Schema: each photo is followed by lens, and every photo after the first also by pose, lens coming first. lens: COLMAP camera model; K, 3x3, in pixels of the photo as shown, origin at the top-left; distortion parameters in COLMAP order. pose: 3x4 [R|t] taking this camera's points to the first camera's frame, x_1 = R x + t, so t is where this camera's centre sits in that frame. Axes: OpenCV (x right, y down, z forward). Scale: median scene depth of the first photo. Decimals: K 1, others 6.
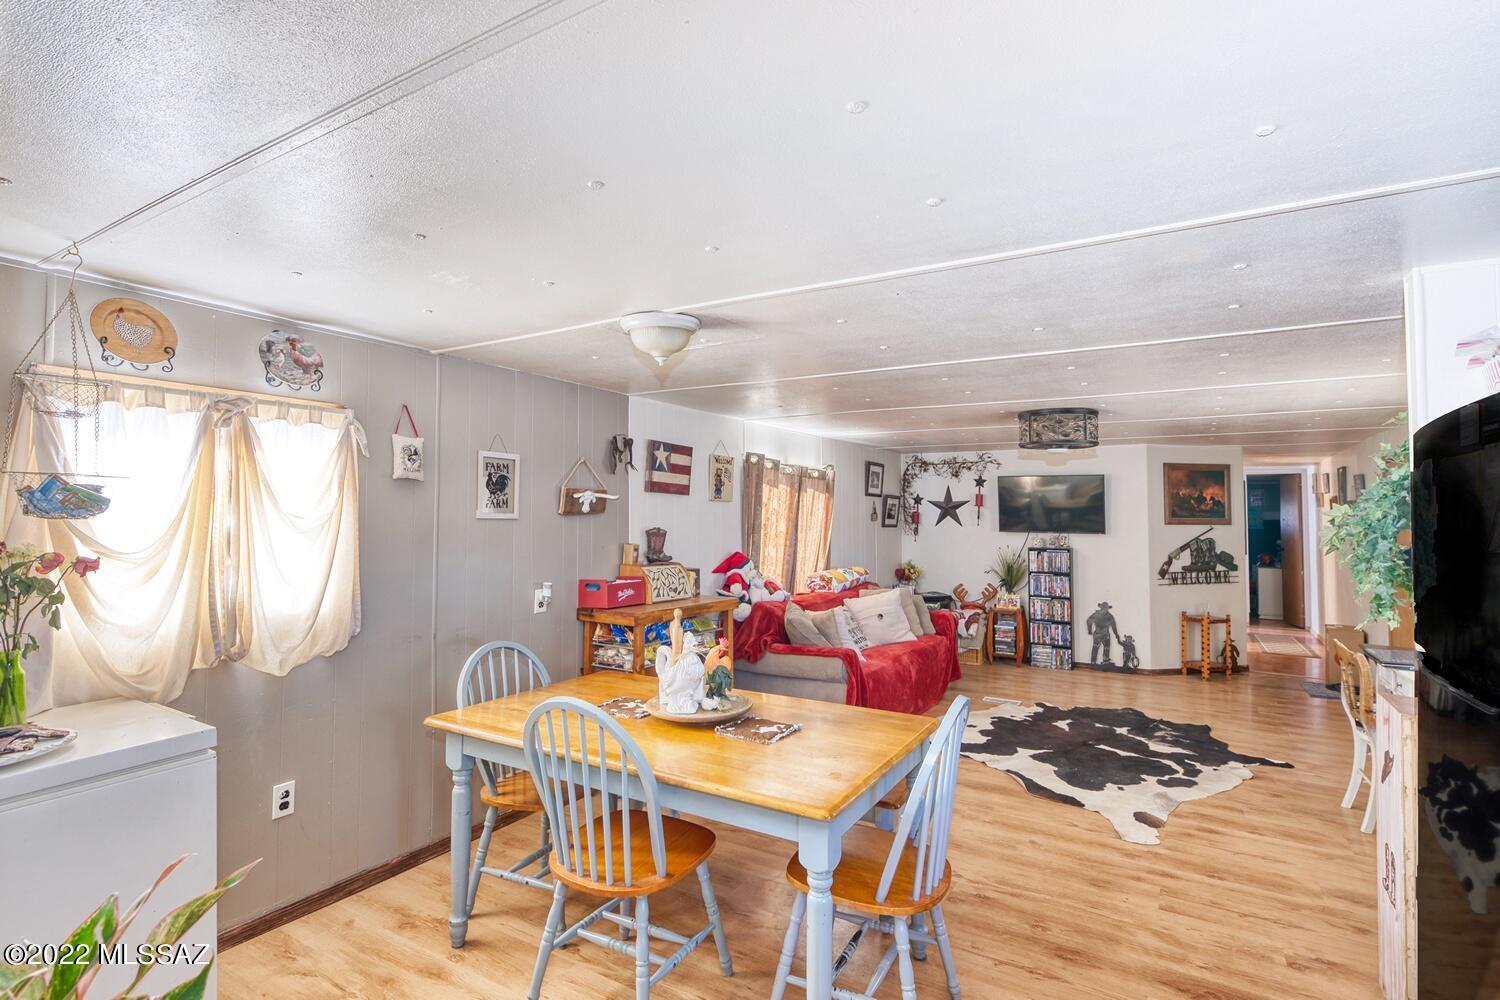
lens RADIAL K [[689.9, 0, 754.2], [0, 689.9, 501.8], [0, 0, 1]] dist [0.000738, 0.000313]
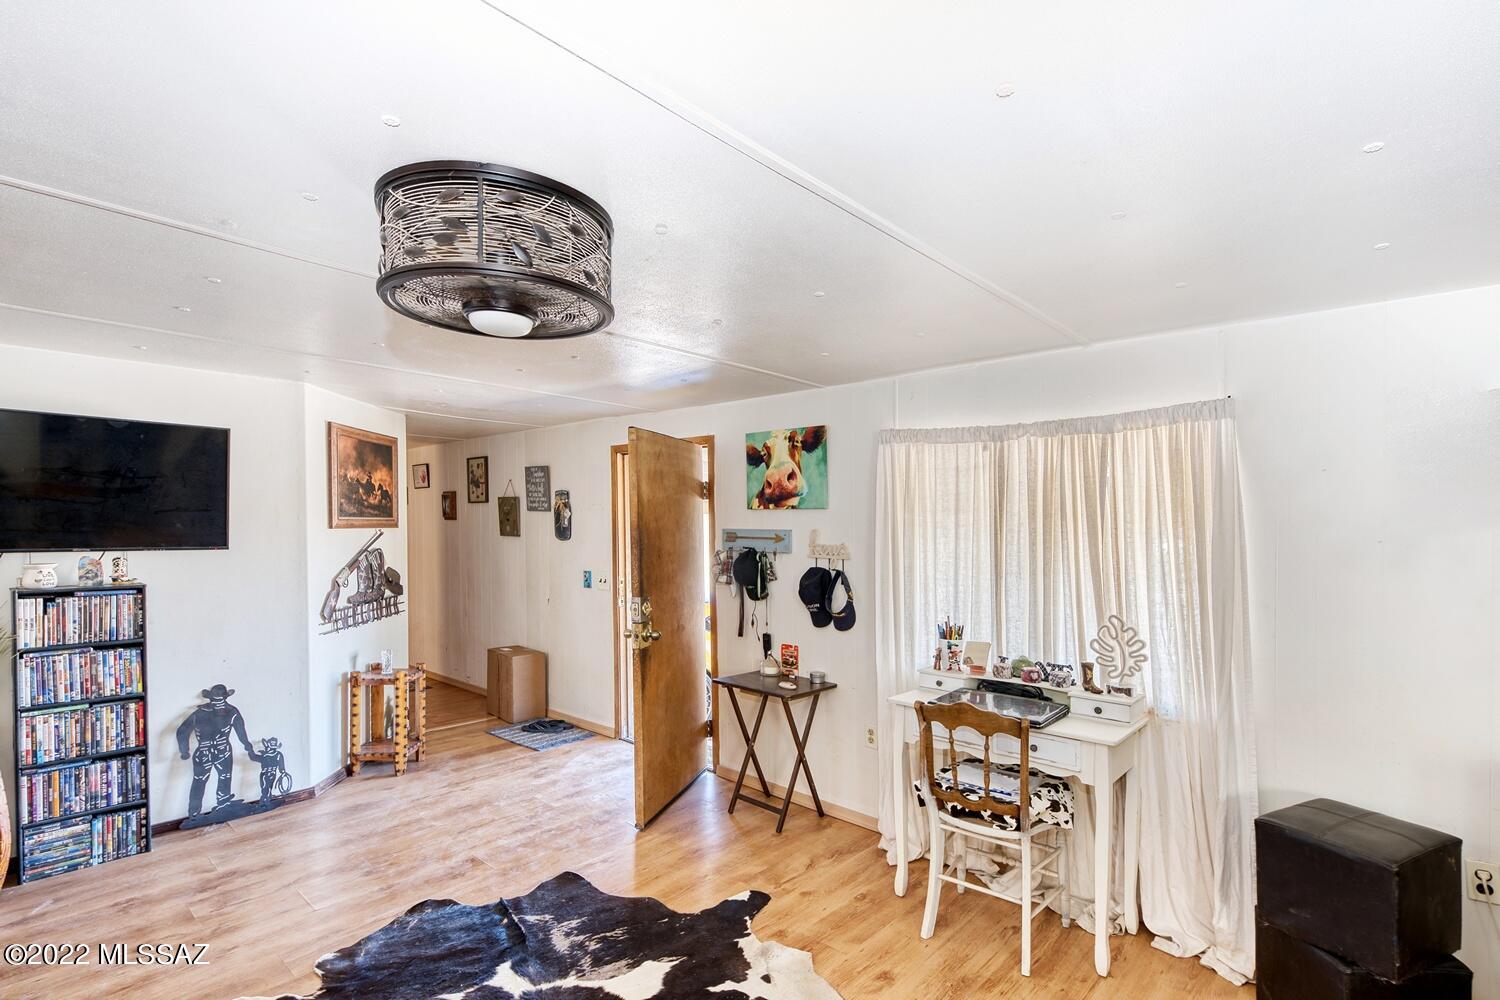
lens RADIAL K [[689.9, 0, 764.2], [0, 689.9, 539.2], [0, 0, 1]] dist [0.000738, 0.000313]
pose [[0.168559, -0.026713, 0.985329, 0.085948], [-0.018993, 0.999359, 0.030343, 0.017271], [-0.985509, -0.023829, 0.167944, 0.533274]]
